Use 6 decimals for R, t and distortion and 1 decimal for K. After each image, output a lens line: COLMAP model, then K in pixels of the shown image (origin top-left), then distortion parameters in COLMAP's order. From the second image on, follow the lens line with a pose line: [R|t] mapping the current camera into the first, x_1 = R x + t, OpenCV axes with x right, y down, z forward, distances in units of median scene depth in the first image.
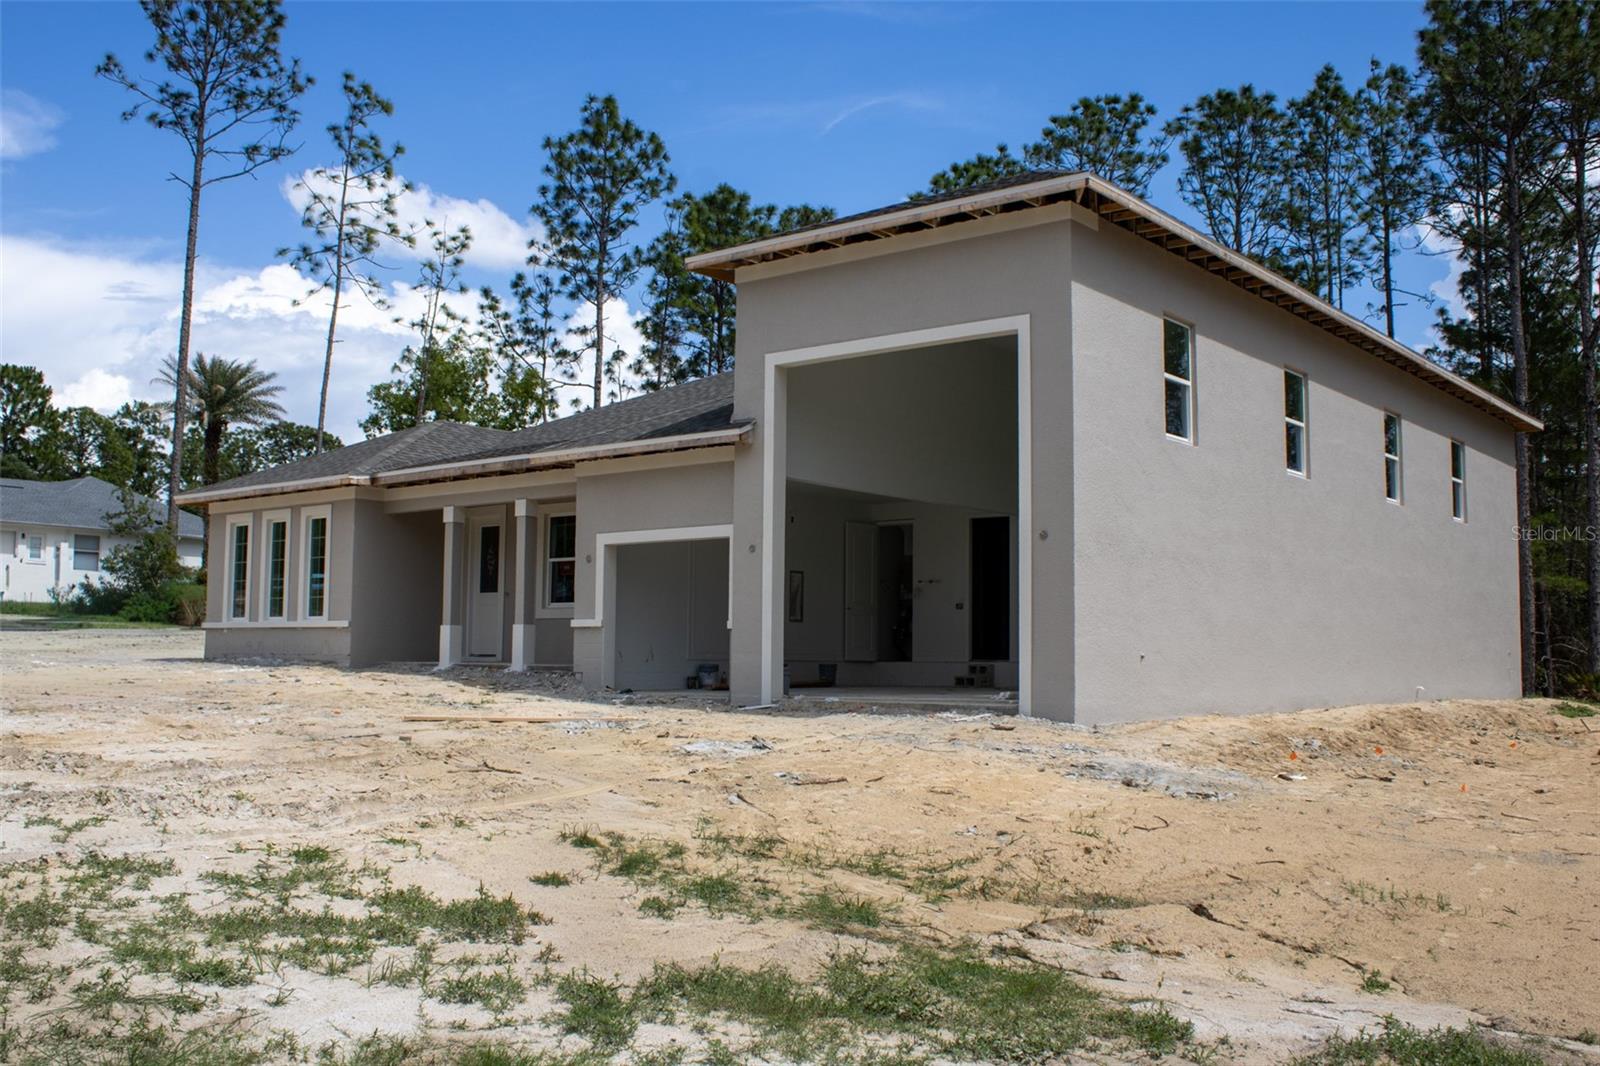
lens RADIAL K [[1493.2, 0, 800.0], [0, 1493.2, 533.0], [0, 0, 1]] dist [-0.005023, 0.000259]
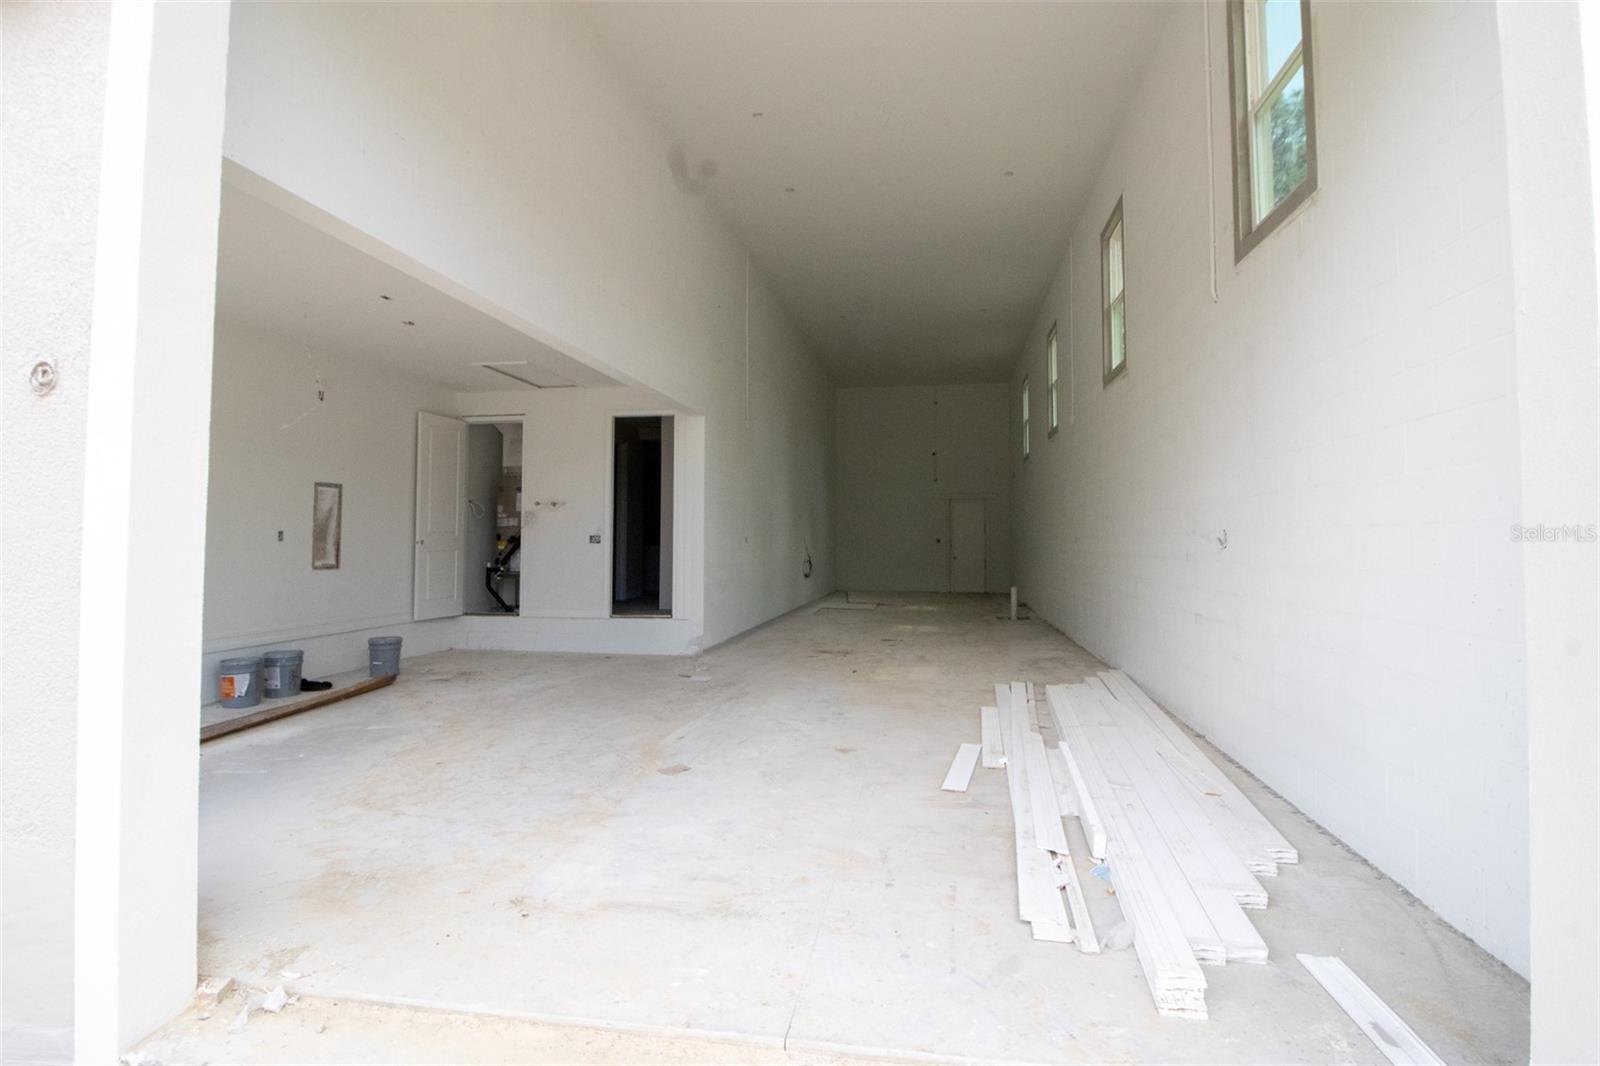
lens RADIAL K [[750.4, 0, 790.8], [0, 750.4, 509.4], [0, 0, 1]] dist [0.001341, -0.015232]
pose [[0.864586, 0.007889, 0.502423, 0.007244], [-0.034008, 0.998503, 0.042844, 0.016124], [-0.501332, -0.054129, 0.863560, 0.634125]]
